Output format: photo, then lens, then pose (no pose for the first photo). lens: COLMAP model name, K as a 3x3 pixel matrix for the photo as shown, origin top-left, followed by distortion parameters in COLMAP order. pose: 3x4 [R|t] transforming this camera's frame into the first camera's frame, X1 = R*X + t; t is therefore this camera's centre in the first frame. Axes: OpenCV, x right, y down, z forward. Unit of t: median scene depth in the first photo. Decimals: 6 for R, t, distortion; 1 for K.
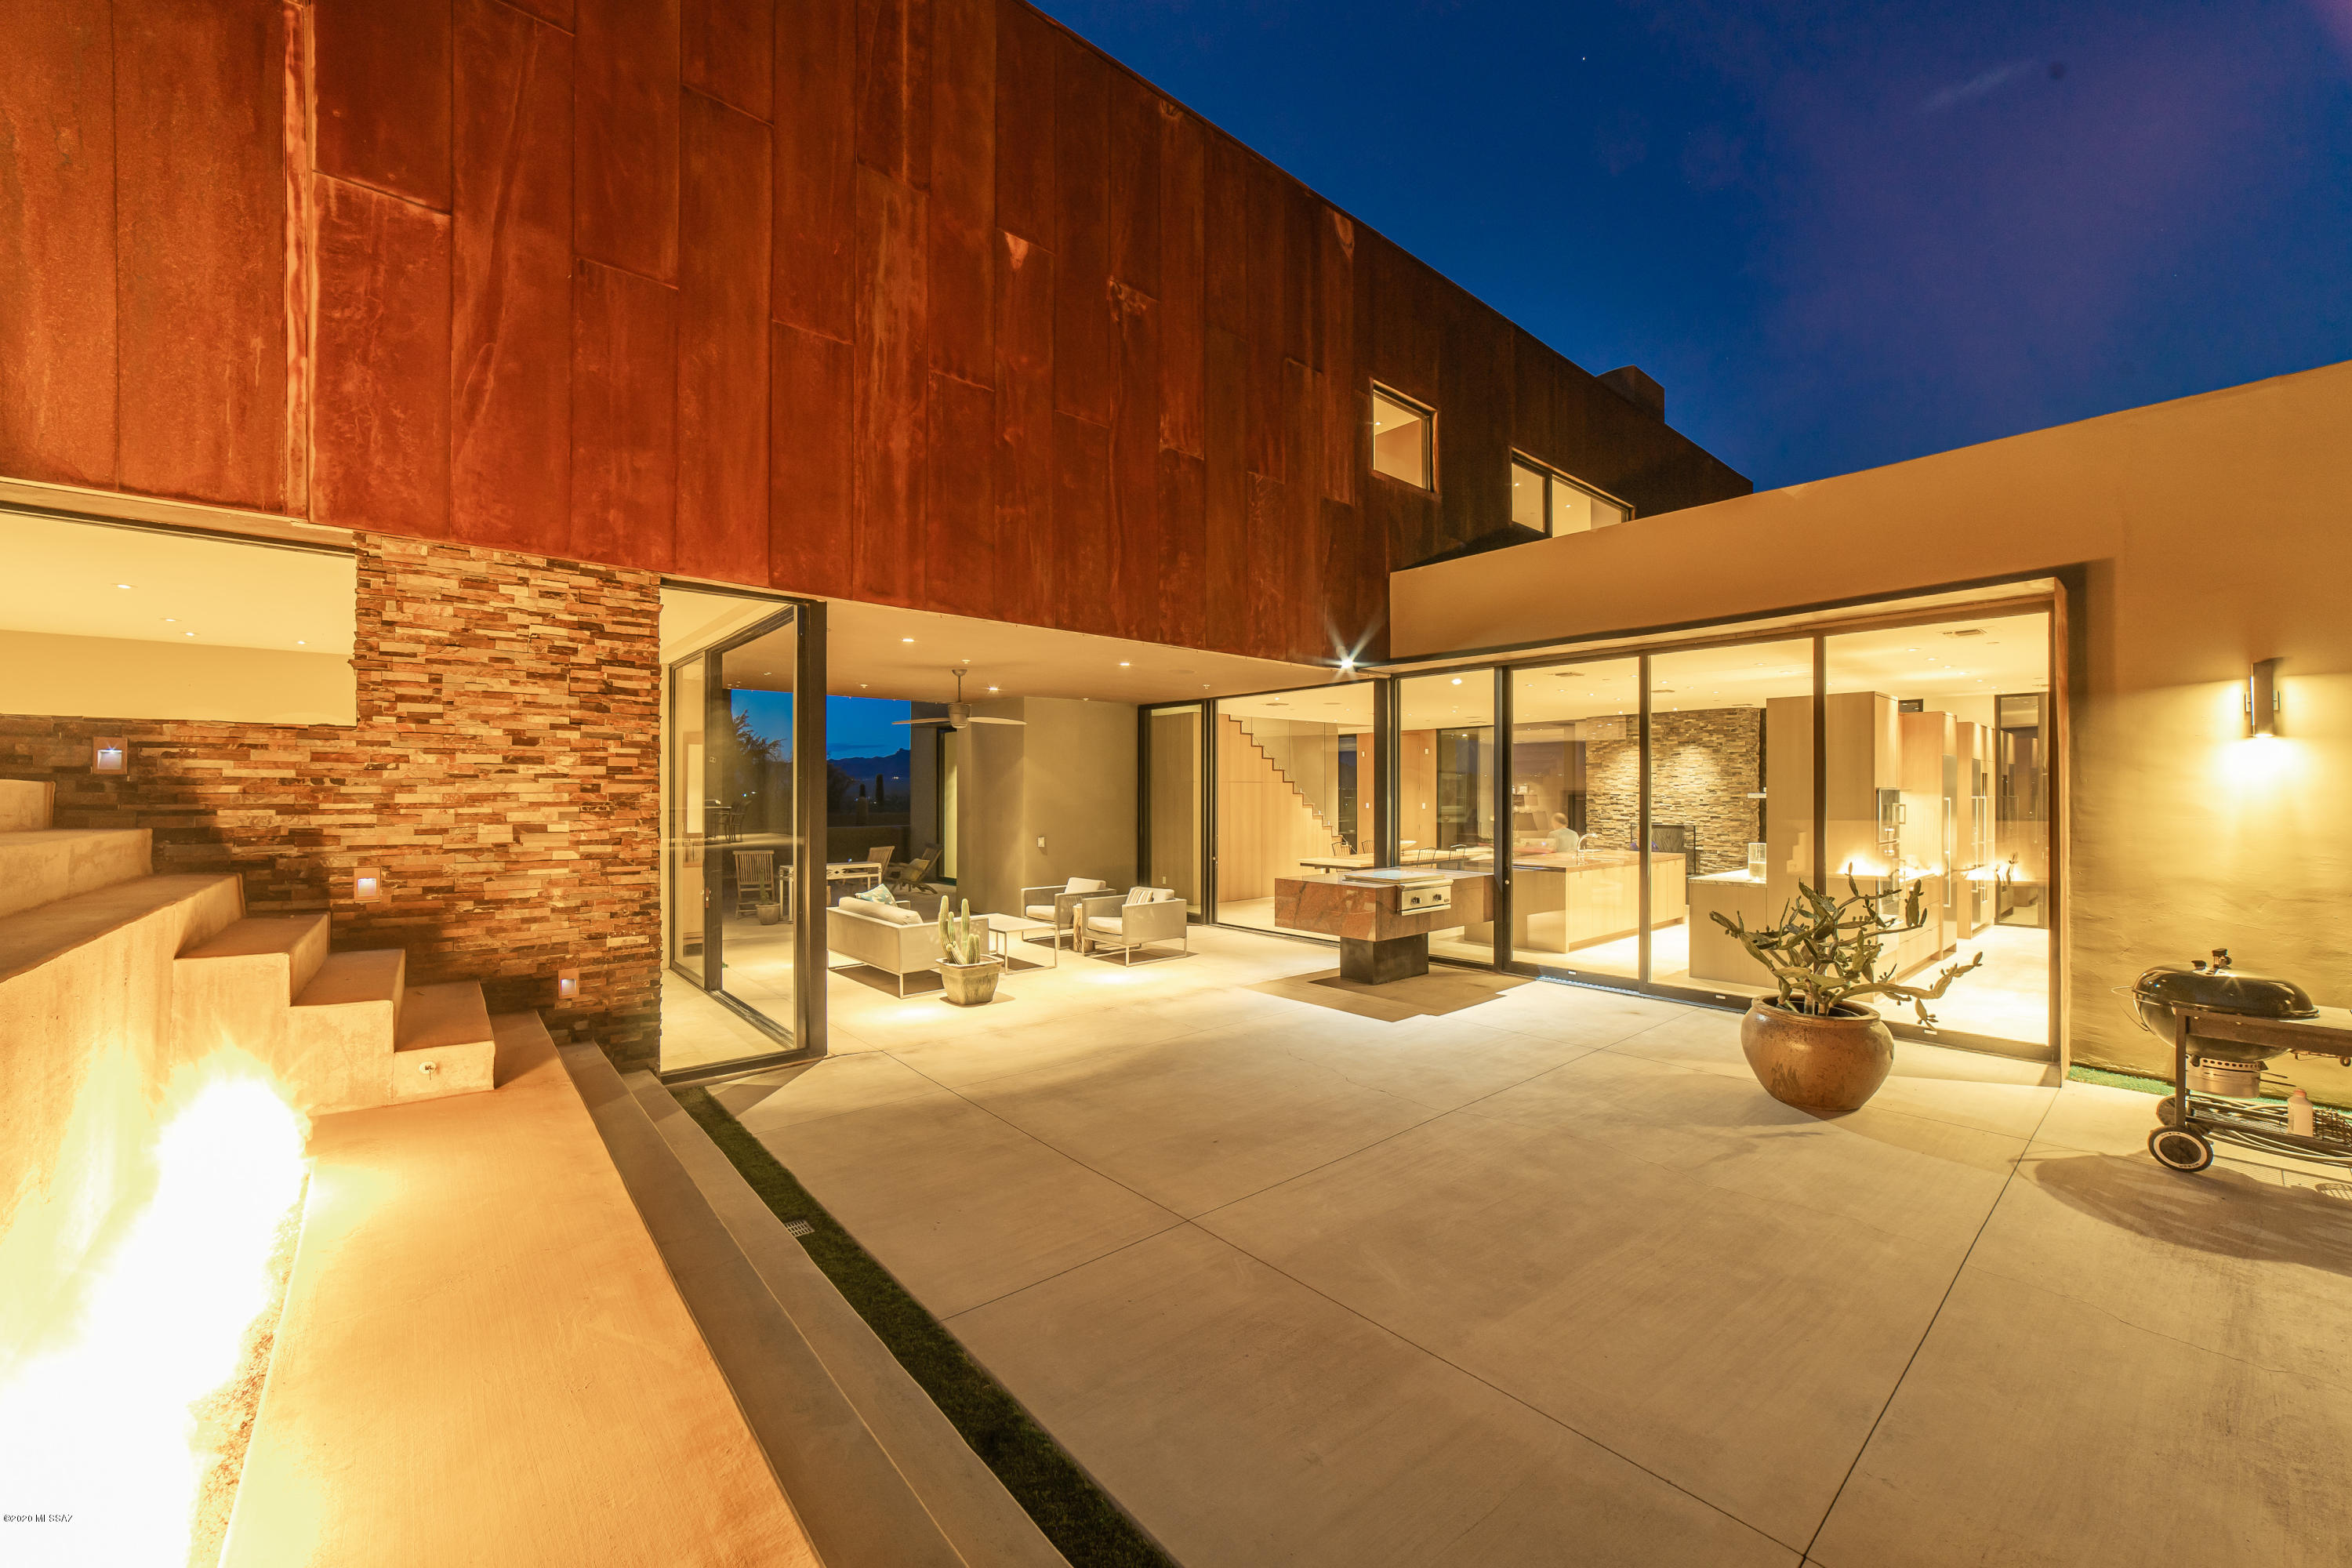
lens RADIAL K [[906.9, 0, 1173.9], [0, 906.9, 785.8], [0, 0, 1]] dist [-0.002101, 0.000411]
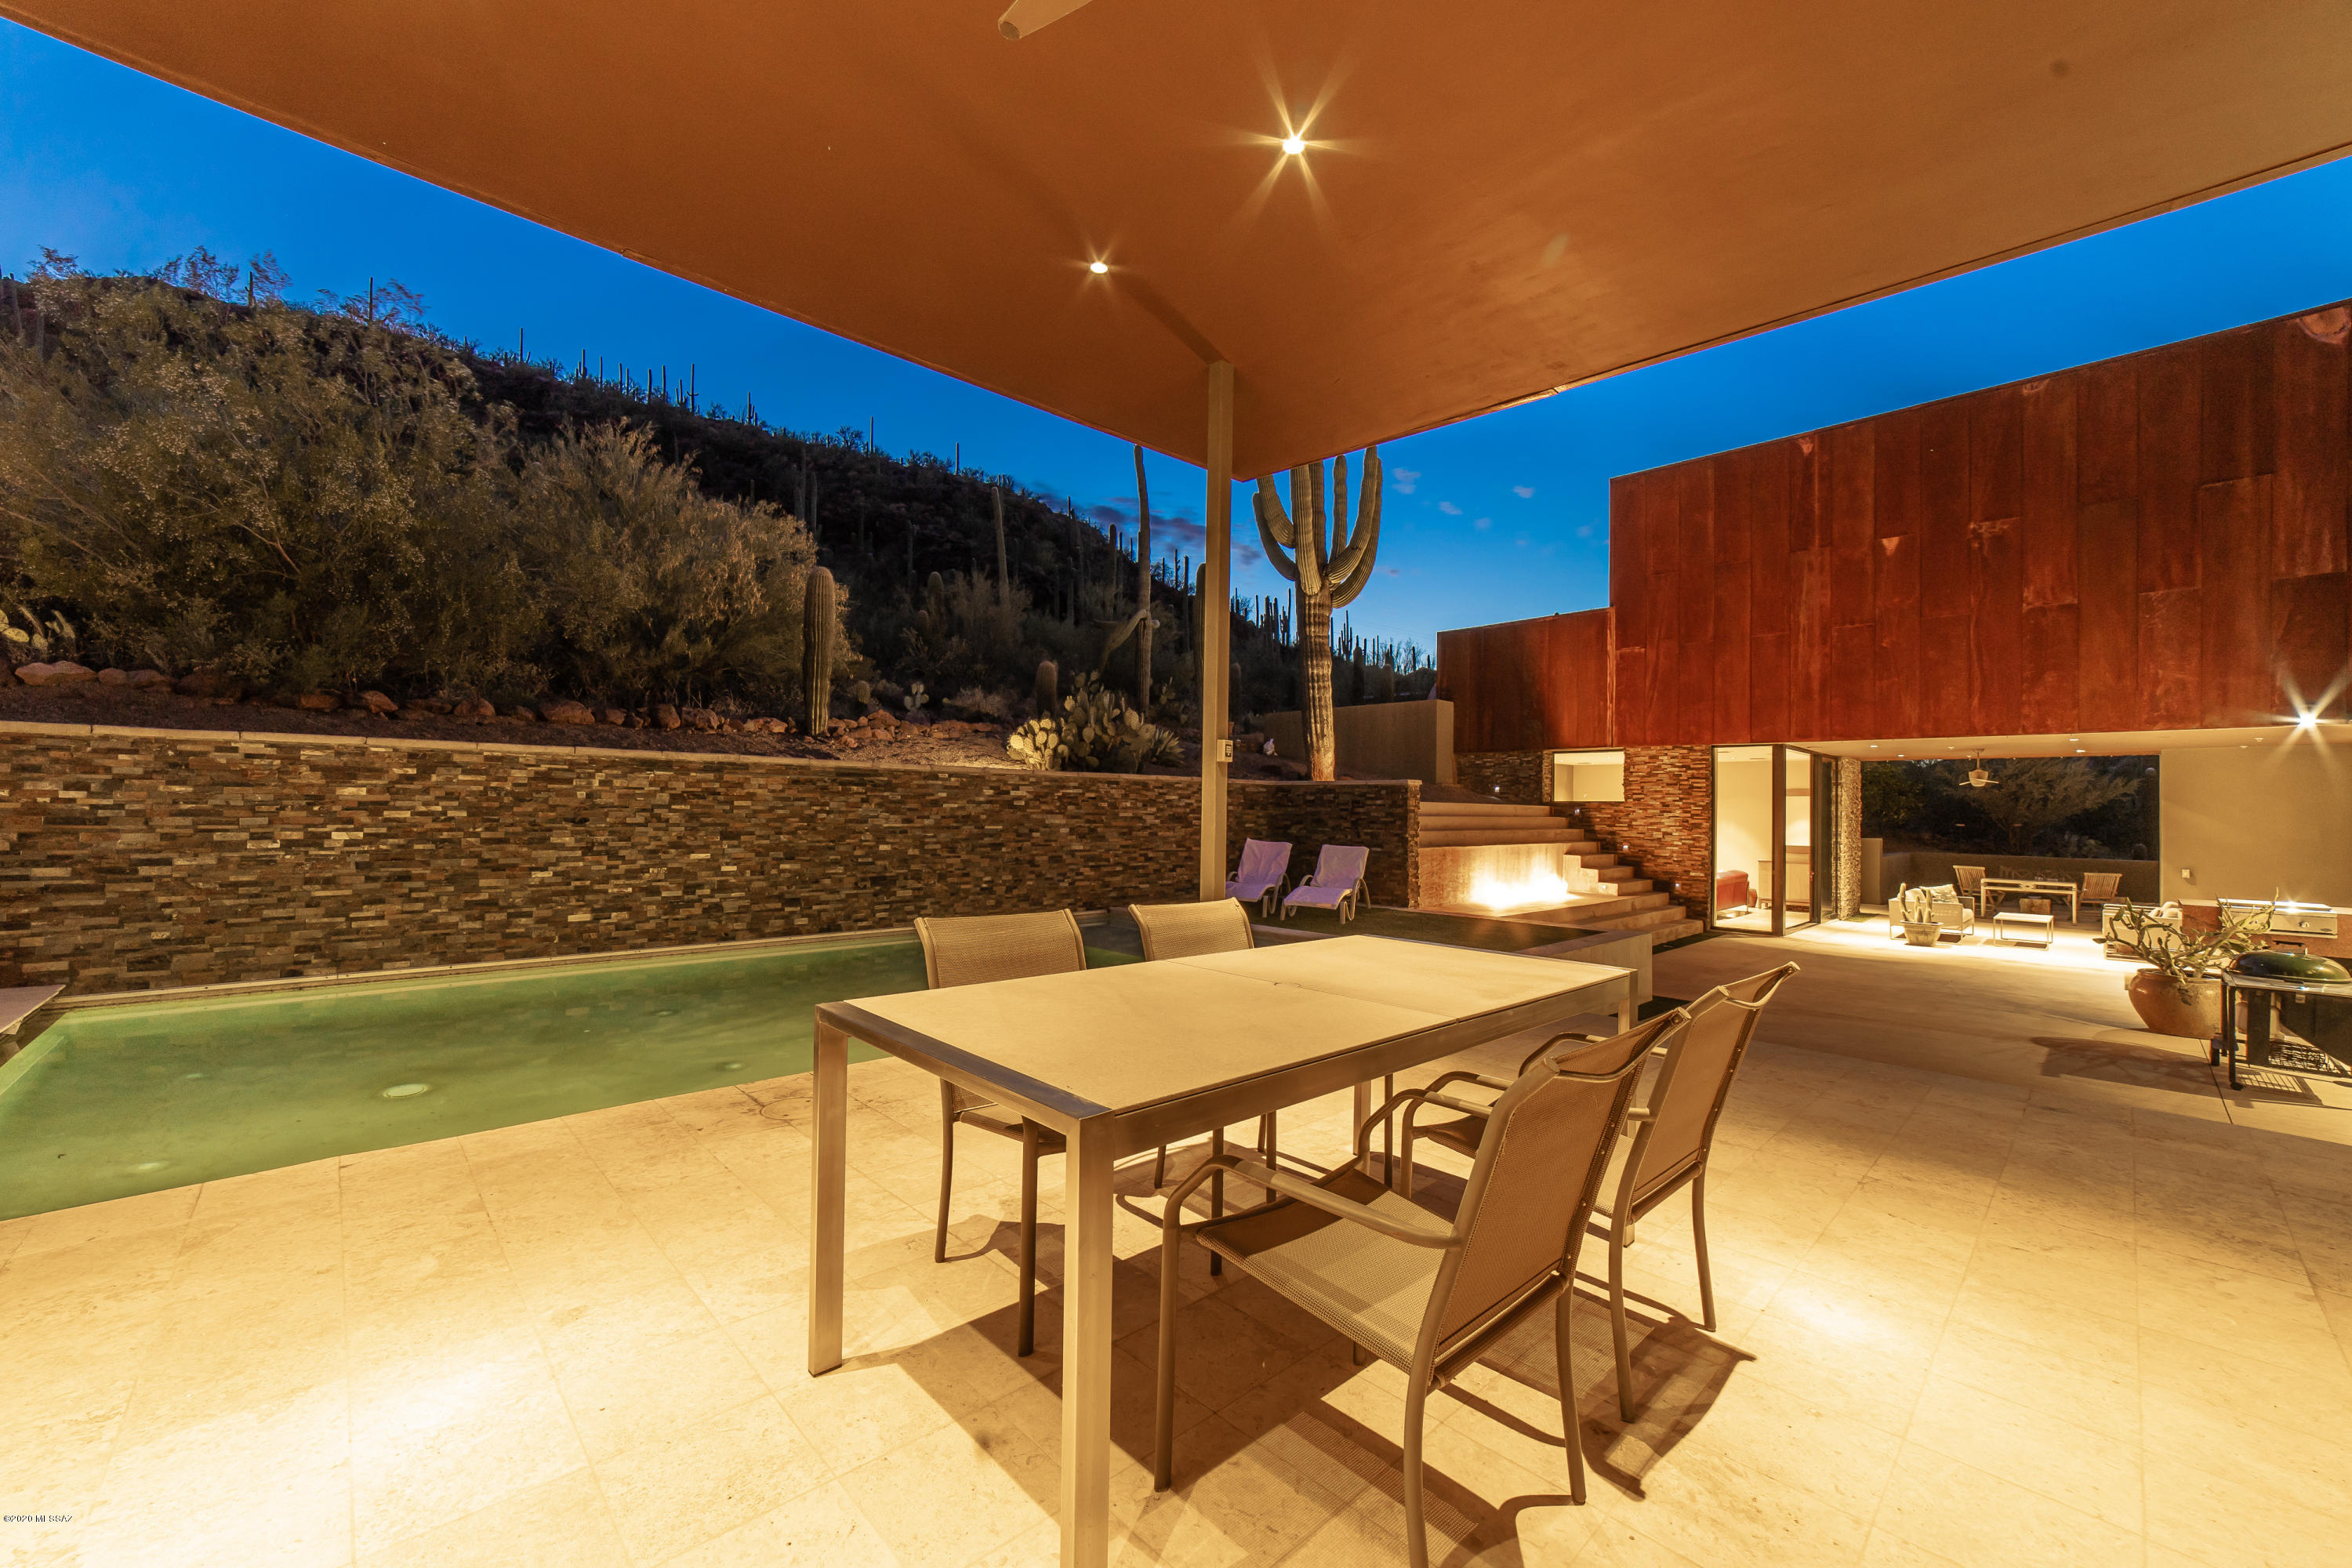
lens RADIAL K [[906.9, 0, 1171.8], [0, 906.9, 789.0], [0, 0, 1]] dist [-0.002101, 0.000411]
pose [[0.046668, -0.012999, -0.998826, 1.858146], [-0.004829, 0.999901, -0.013238, -0.045796], [0.998899, 0.005441, 0.046600, -0.678420]]
